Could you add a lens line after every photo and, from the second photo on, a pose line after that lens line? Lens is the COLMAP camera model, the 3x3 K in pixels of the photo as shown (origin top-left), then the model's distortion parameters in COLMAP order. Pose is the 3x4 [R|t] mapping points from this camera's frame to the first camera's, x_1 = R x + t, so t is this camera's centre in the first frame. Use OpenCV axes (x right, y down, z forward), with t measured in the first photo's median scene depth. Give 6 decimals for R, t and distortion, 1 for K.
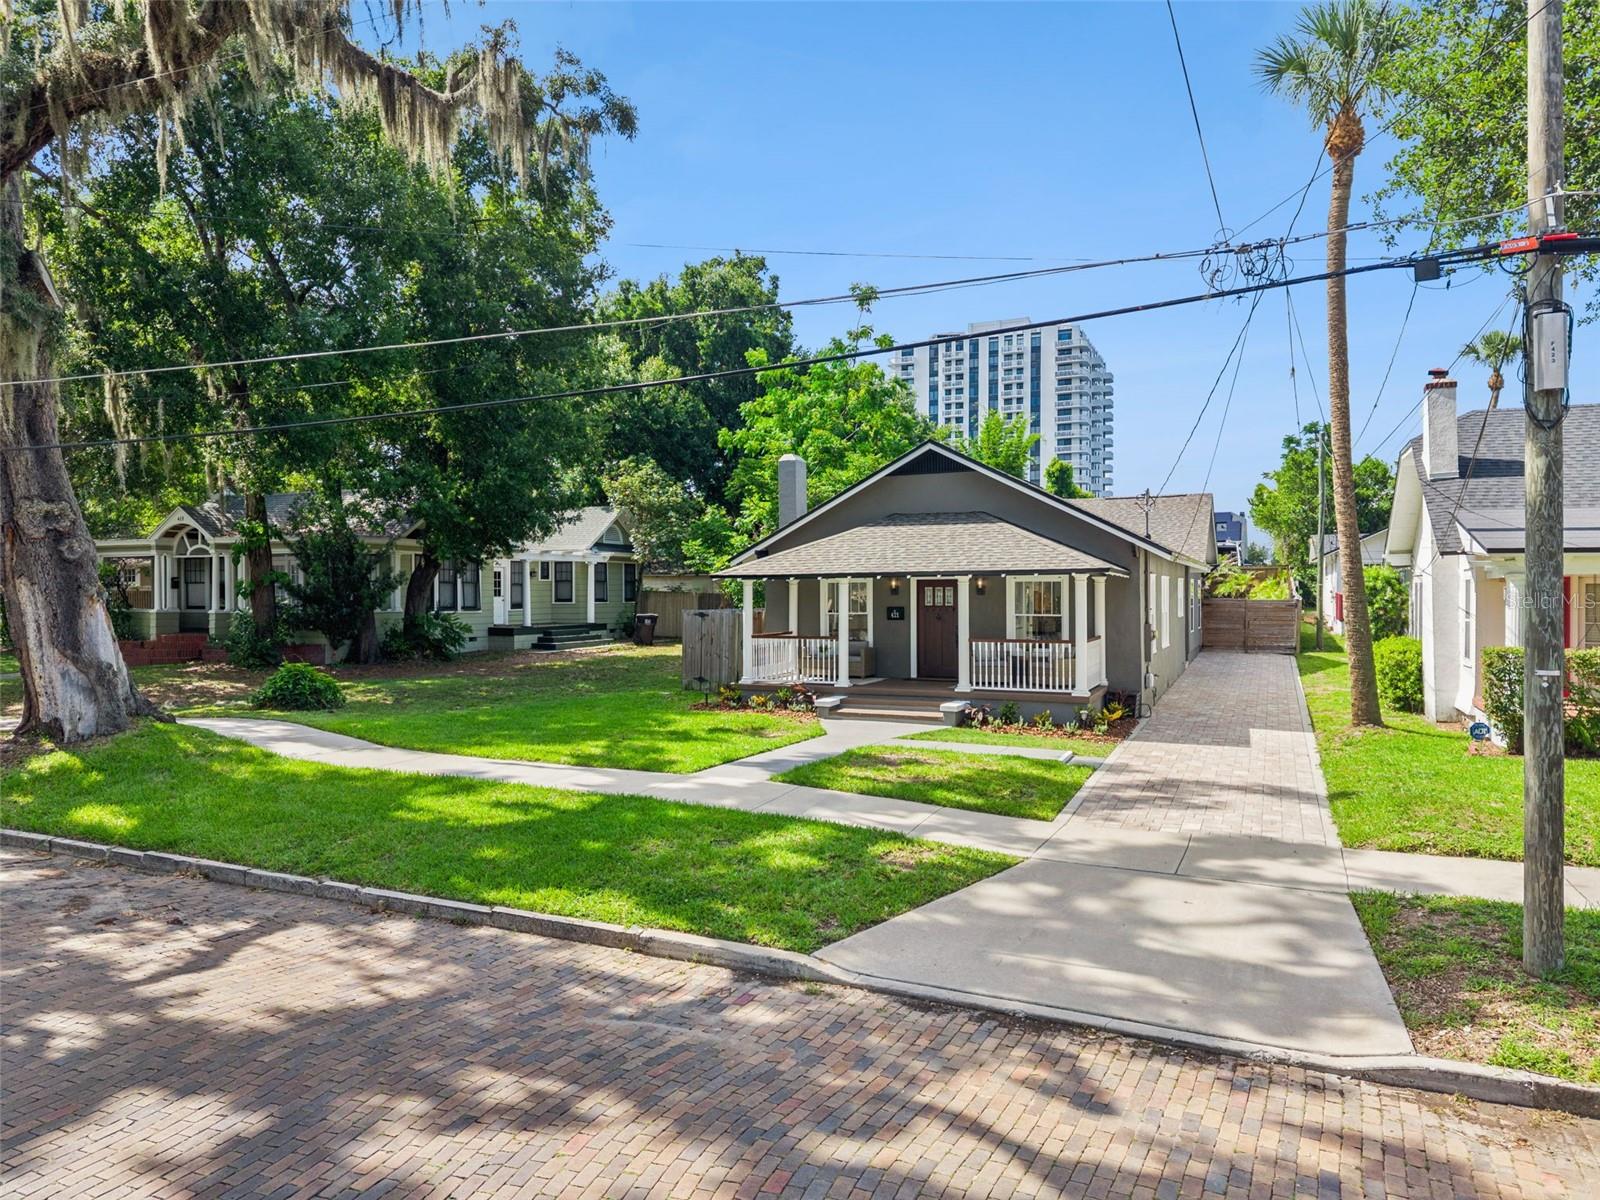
lens RADIAL K [[1059.4, 0, 794.1], [0, 1059.4, 604.6], [0, 0, 1]] dist [0.030199, -0.025788]
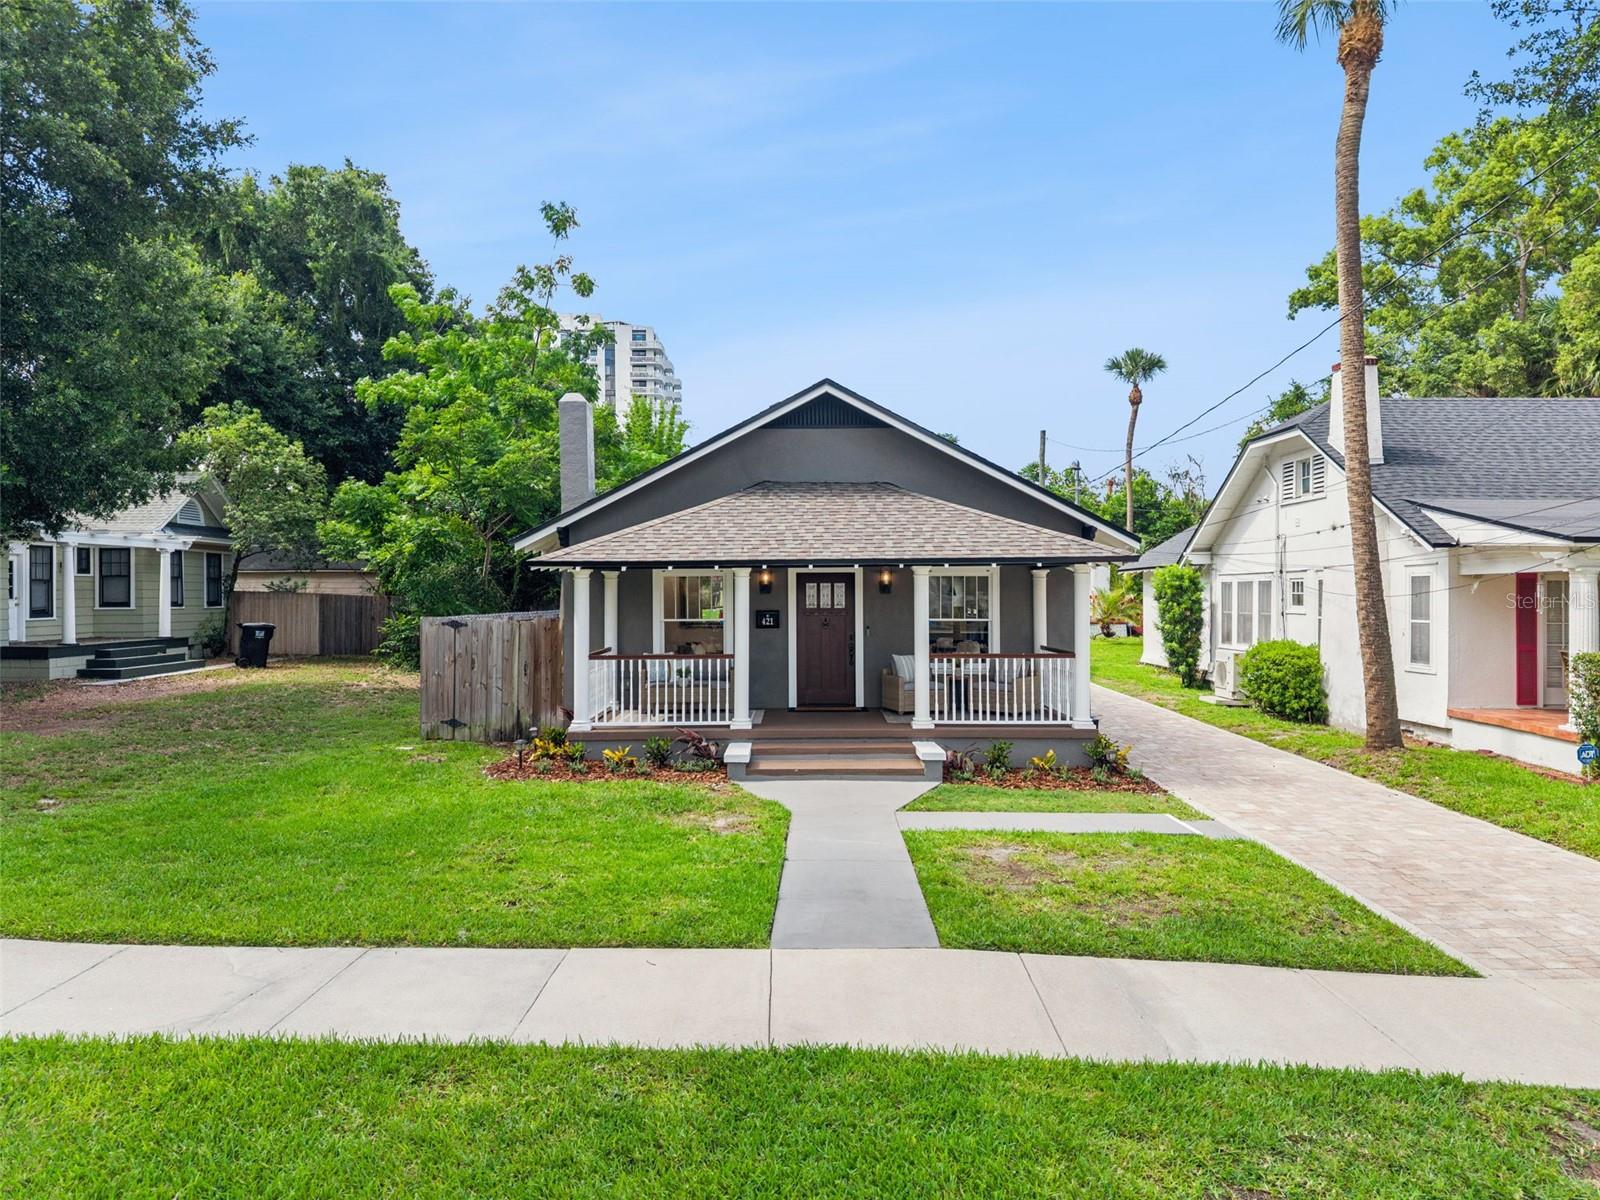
lens RADIAL K [[1059.4, 0, 794.1], [0, 1059.4, 604.6], [0, 0, 1]] dist [0.030199, -0.025788]
pose [[0.910148, -0.003355, 0.414270, -0.140390], [0.005064, 0.999983, -0.003027, 0.000473], [-0.414253, 0.004853, 0.910149, 0.254967]]
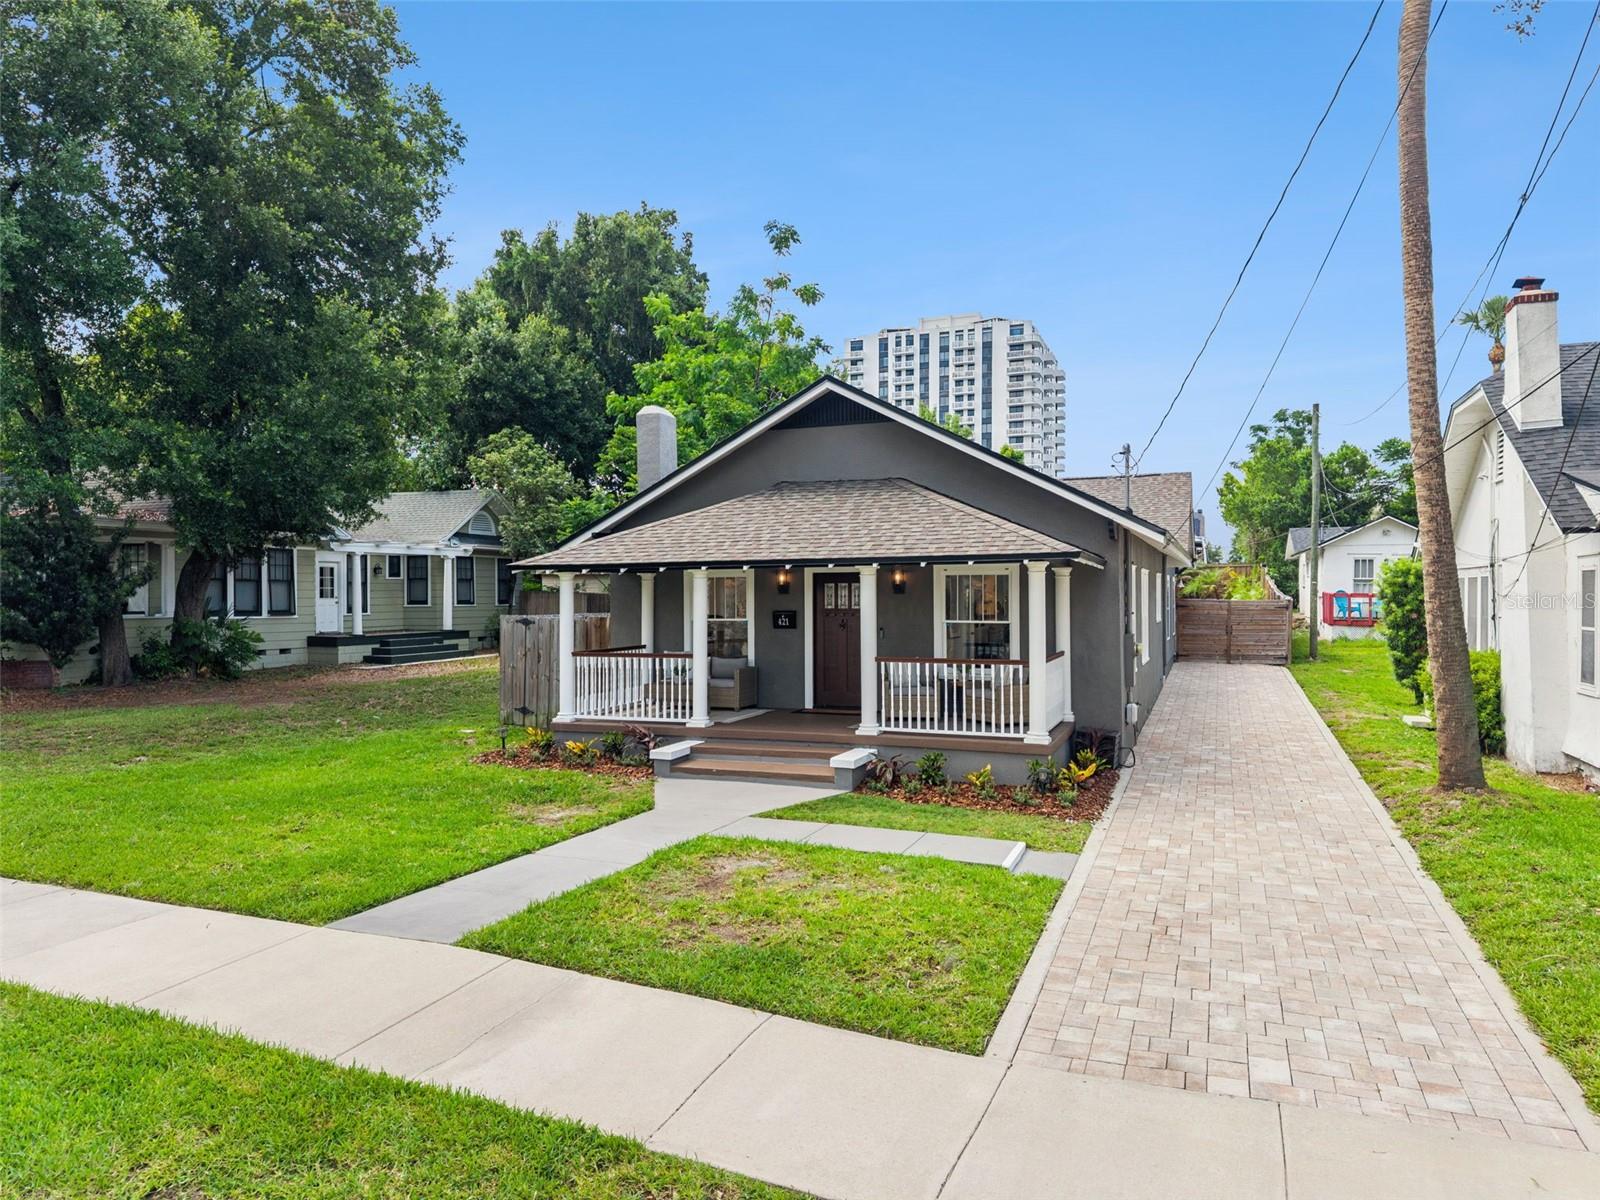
lens RADIAL K [[1061.0, 0, 800.0], [0, 1061.0, 600.0], [0, 0, 1]] dist [0.029317, -0.020987]
pose [[0.998865, -0.001582, 0.047602, 0.055392], [0.001875, 0.999980, -0.006120, -0.000400], [-0.047591, 0.006203, 0.998848, 0.210010]]
